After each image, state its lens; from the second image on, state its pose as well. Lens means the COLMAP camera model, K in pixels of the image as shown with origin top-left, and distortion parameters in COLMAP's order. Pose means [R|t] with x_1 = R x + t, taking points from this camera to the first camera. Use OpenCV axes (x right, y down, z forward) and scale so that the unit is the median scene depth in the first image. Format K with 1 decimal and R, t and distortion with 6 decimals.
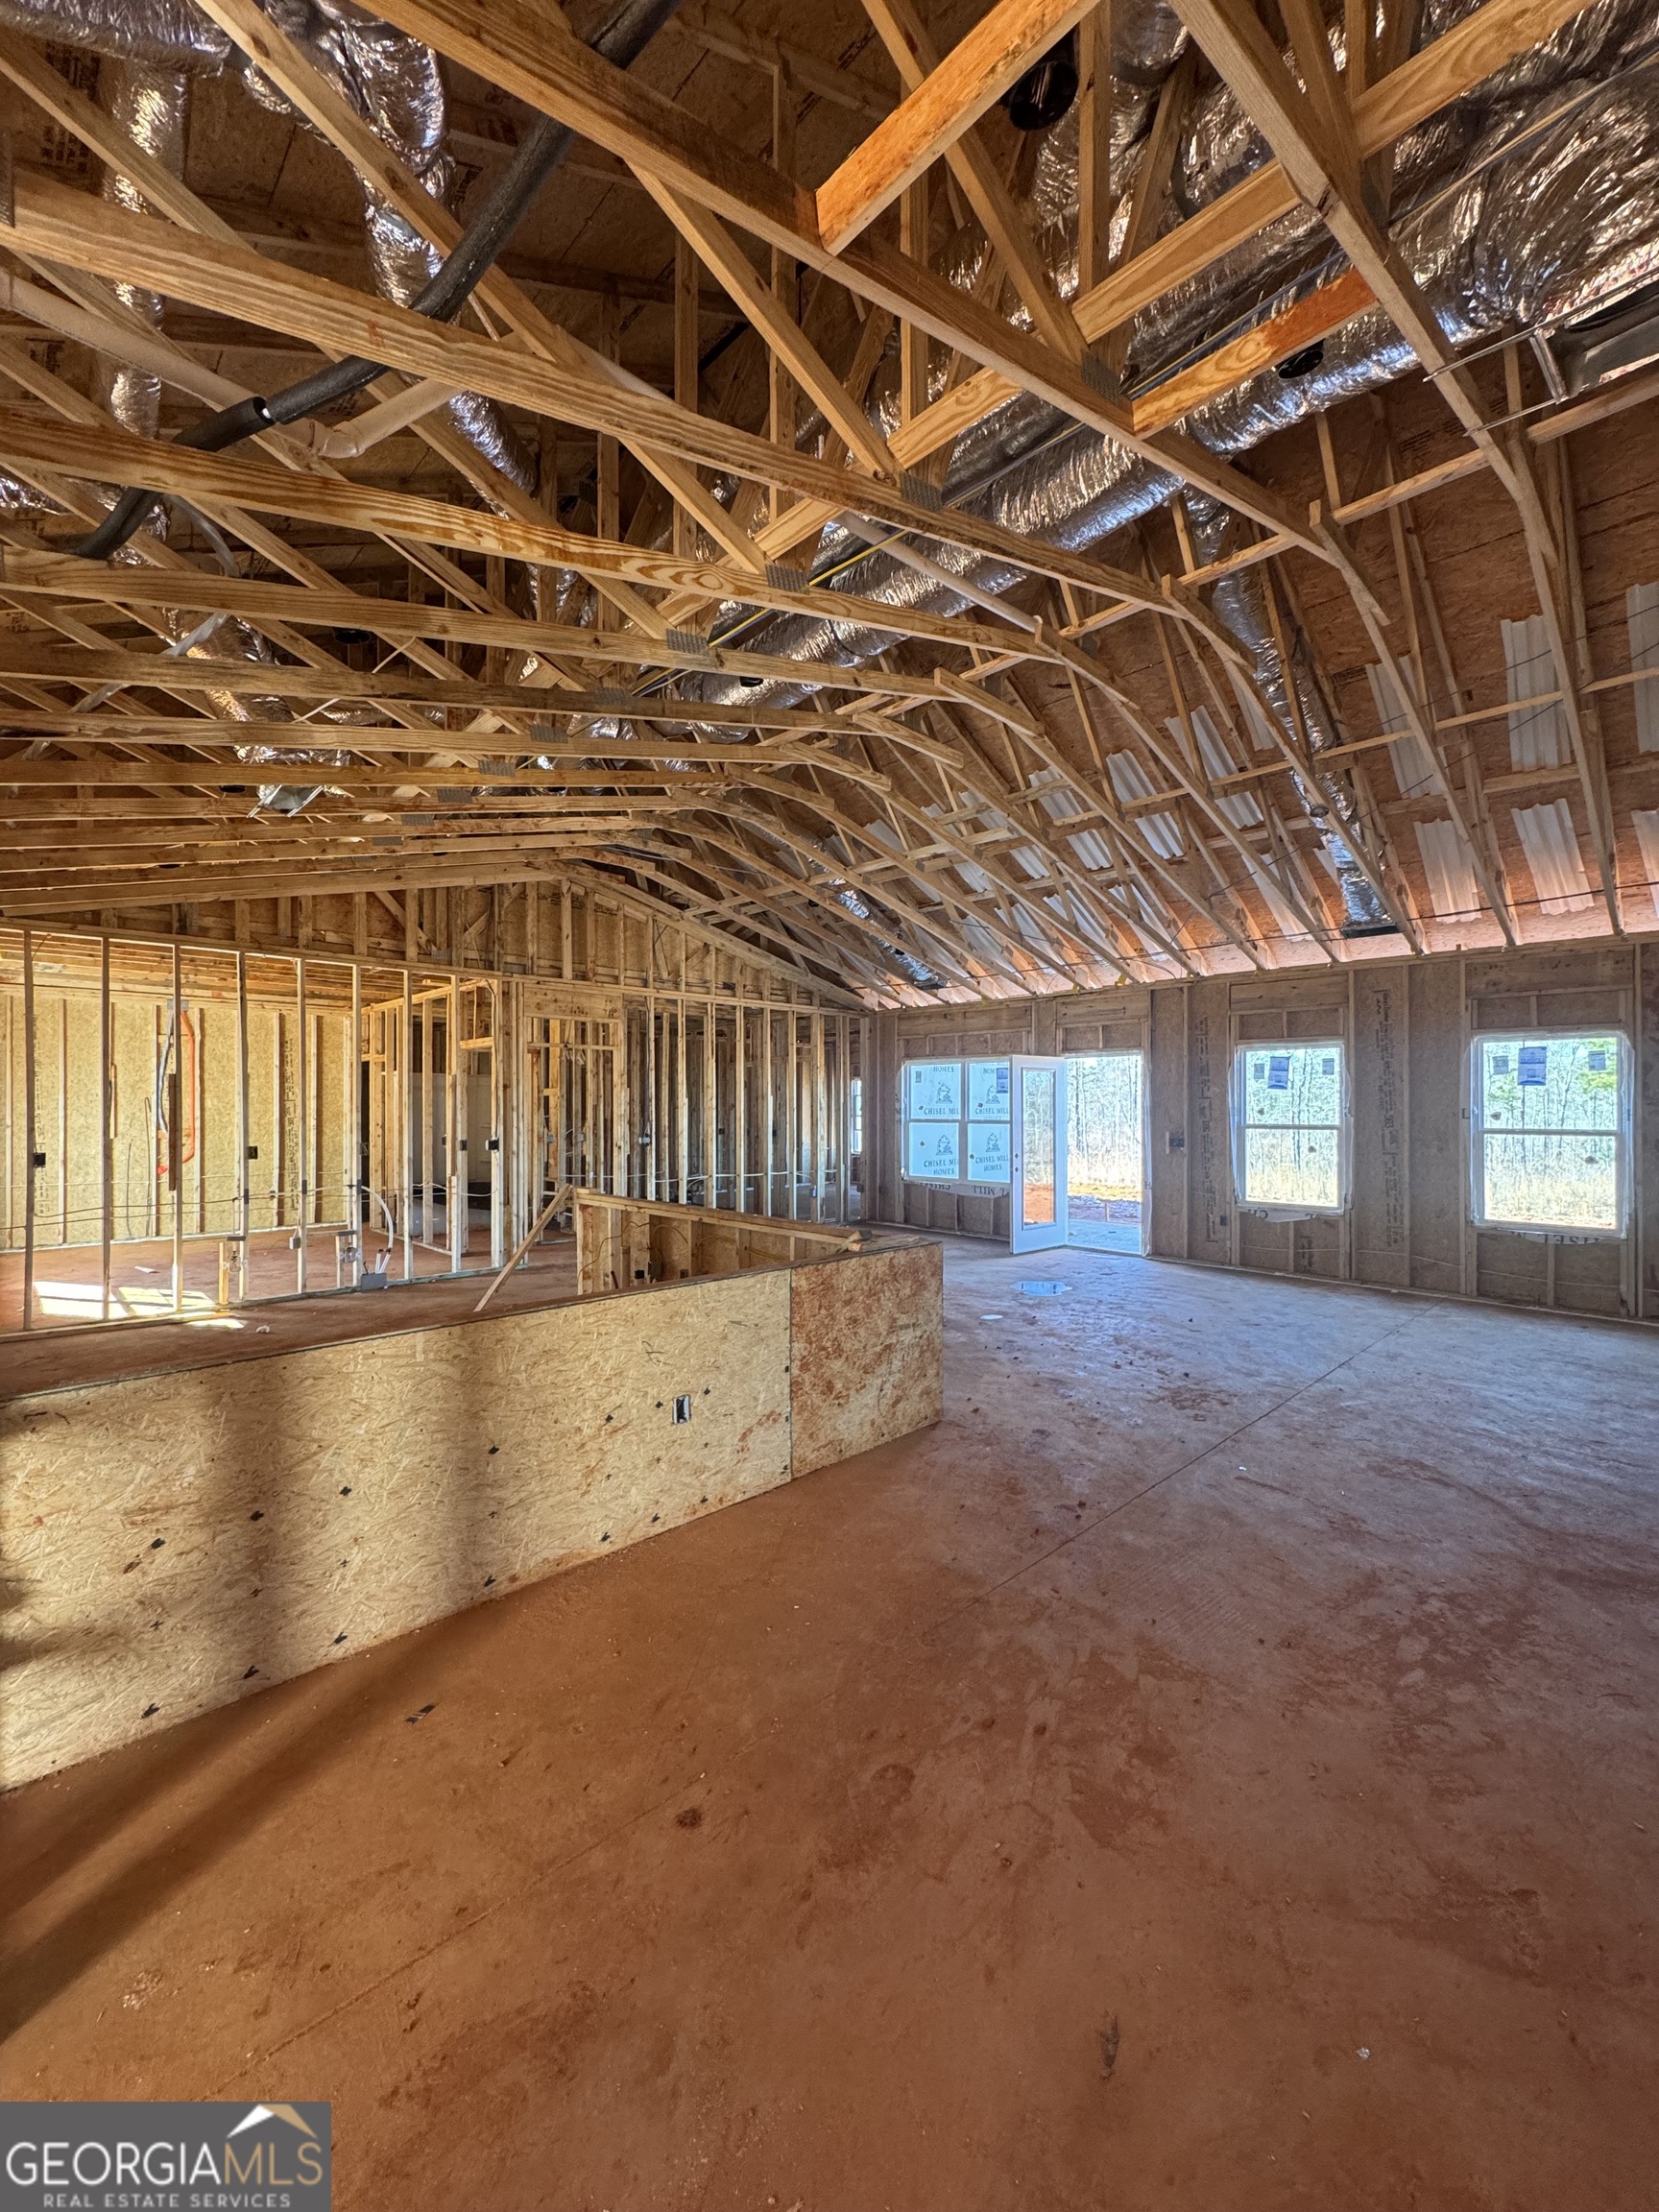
lens RADIAL K [[875.5, 0, 832.5], [0, 875.5, 1105.3], [0, 0, 1]] dist [-0.004540, 0.000726]
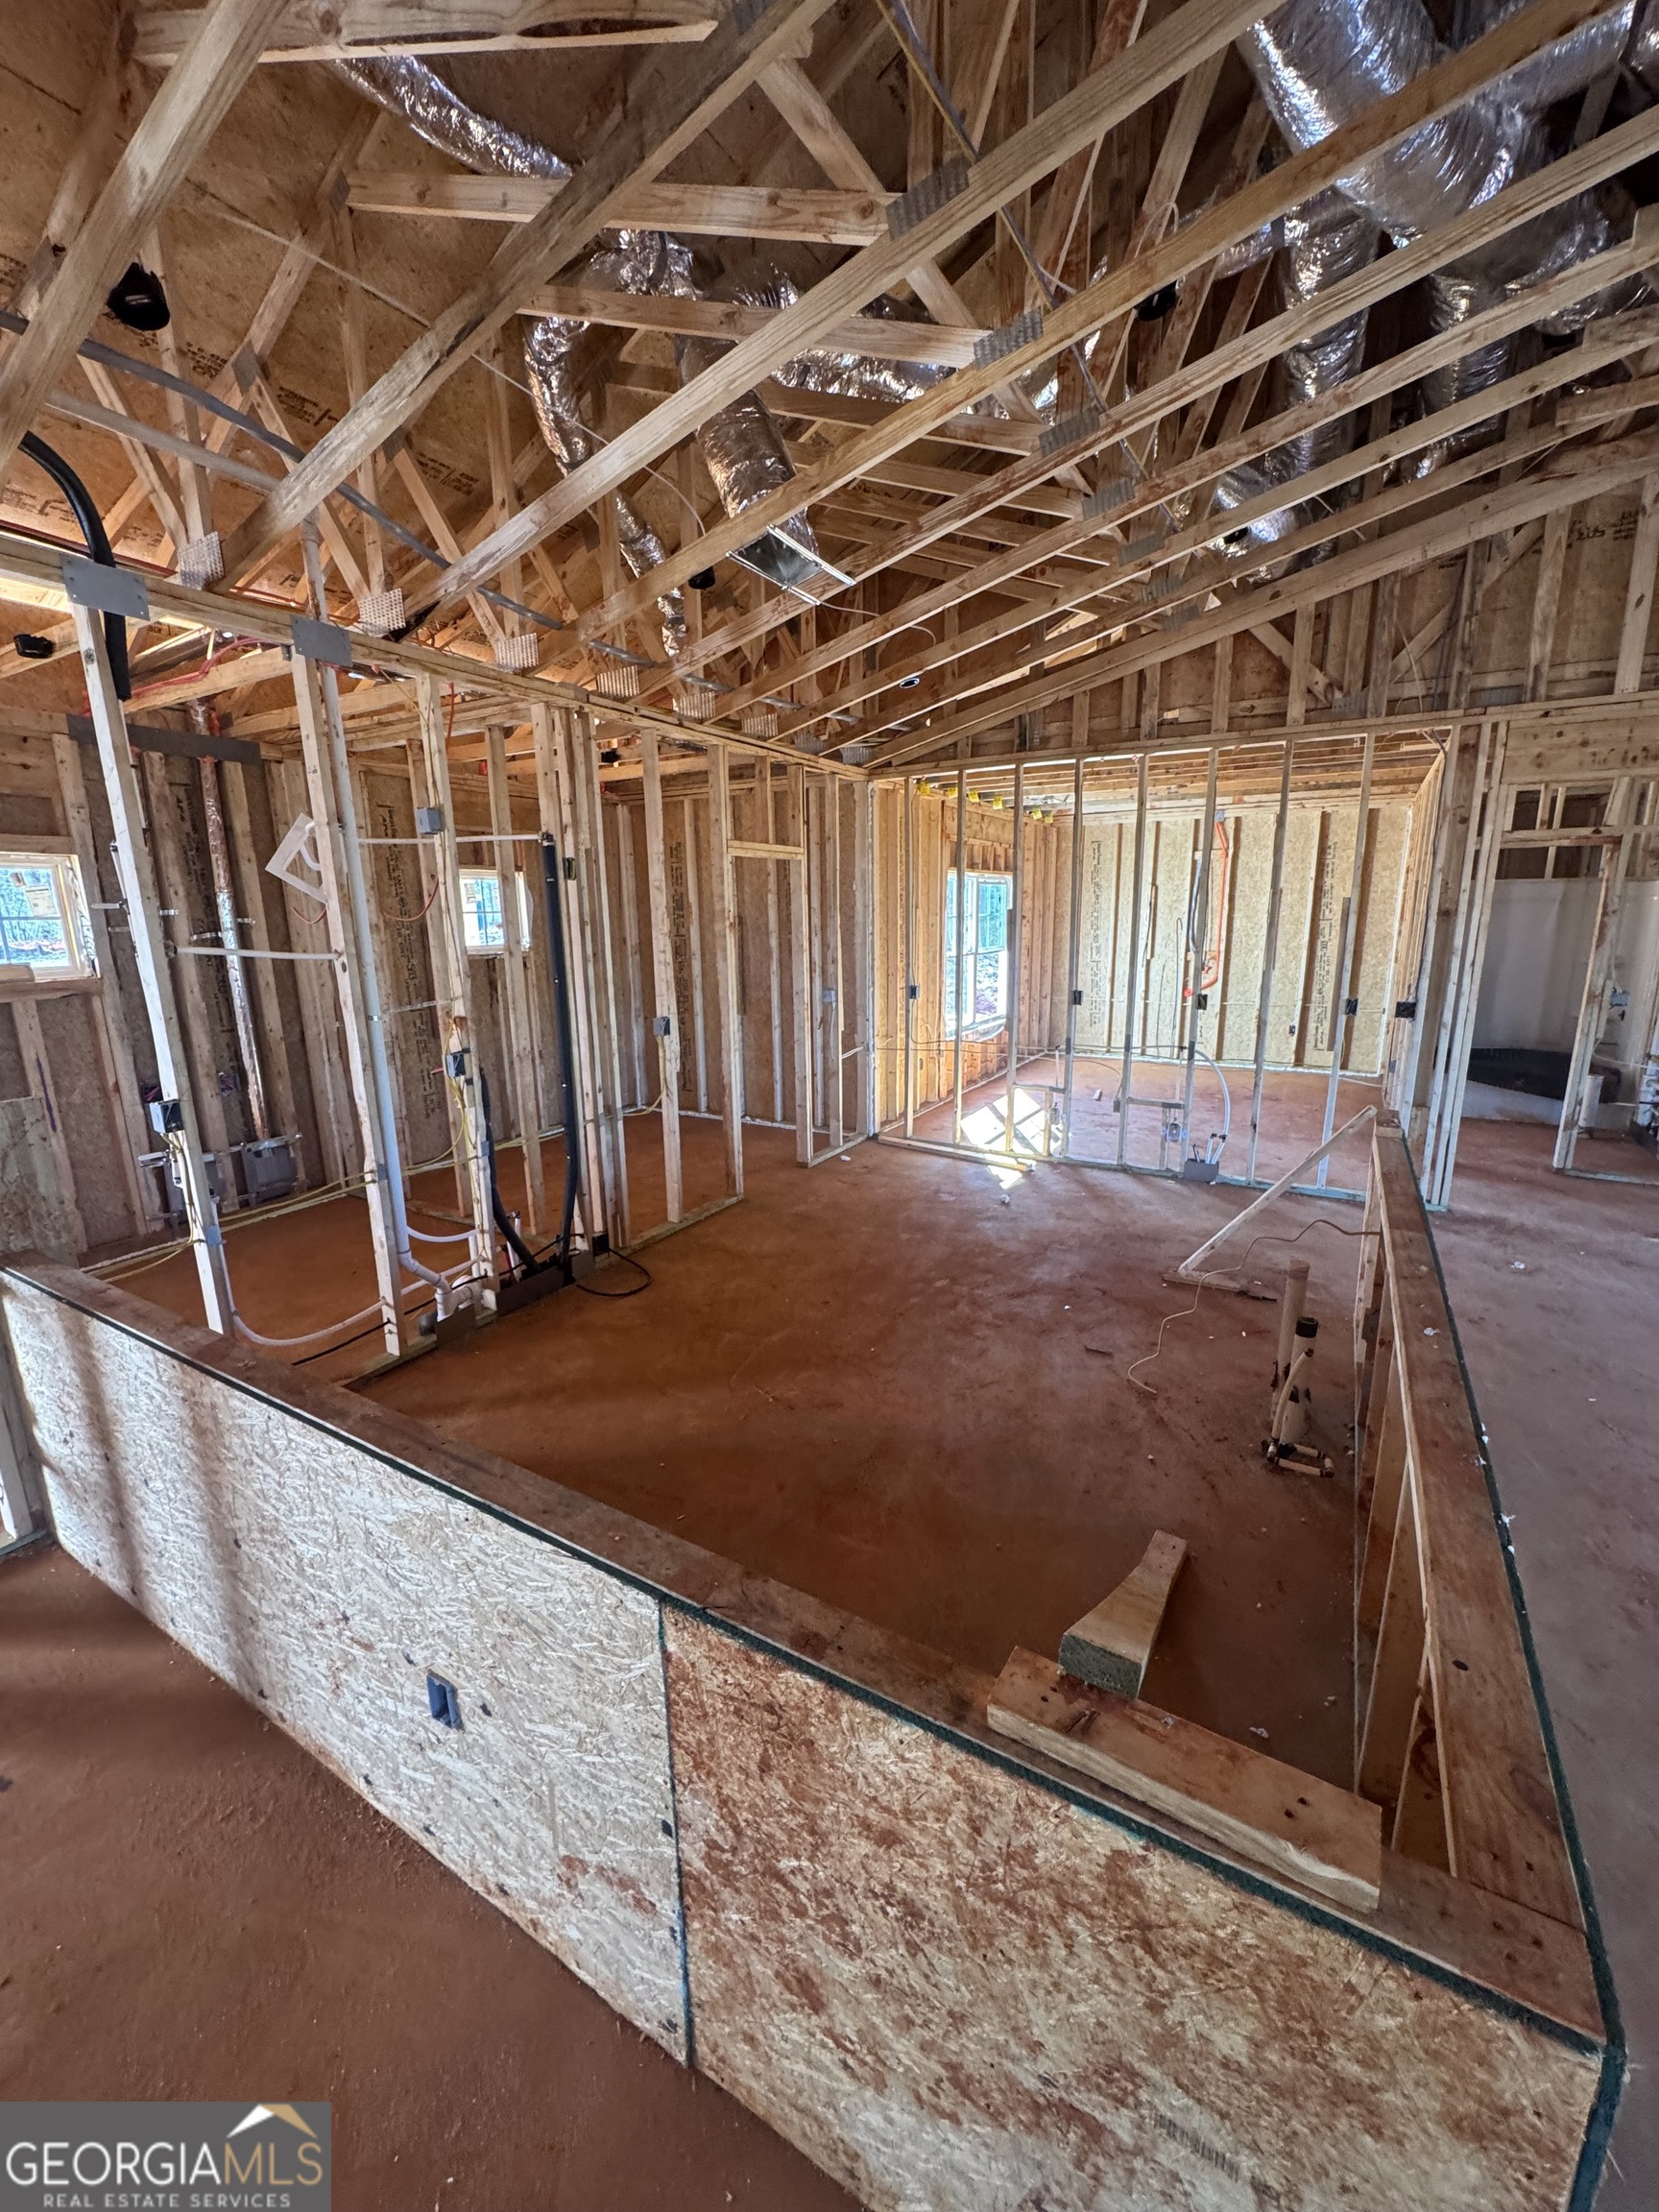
lens RADIAL K [[875.5, 0, 830.8], [0, 875.5, 1109.2], [0, 0, 1]] dist [-0.004540, 0.000726]
pose [[0.261548, 0.211882, -0.941647, 0.101875], [0.014944, 0.974601, 0.223448, -0.029451], [0.965075, -0.072515, 0.251739, 0.414645]]
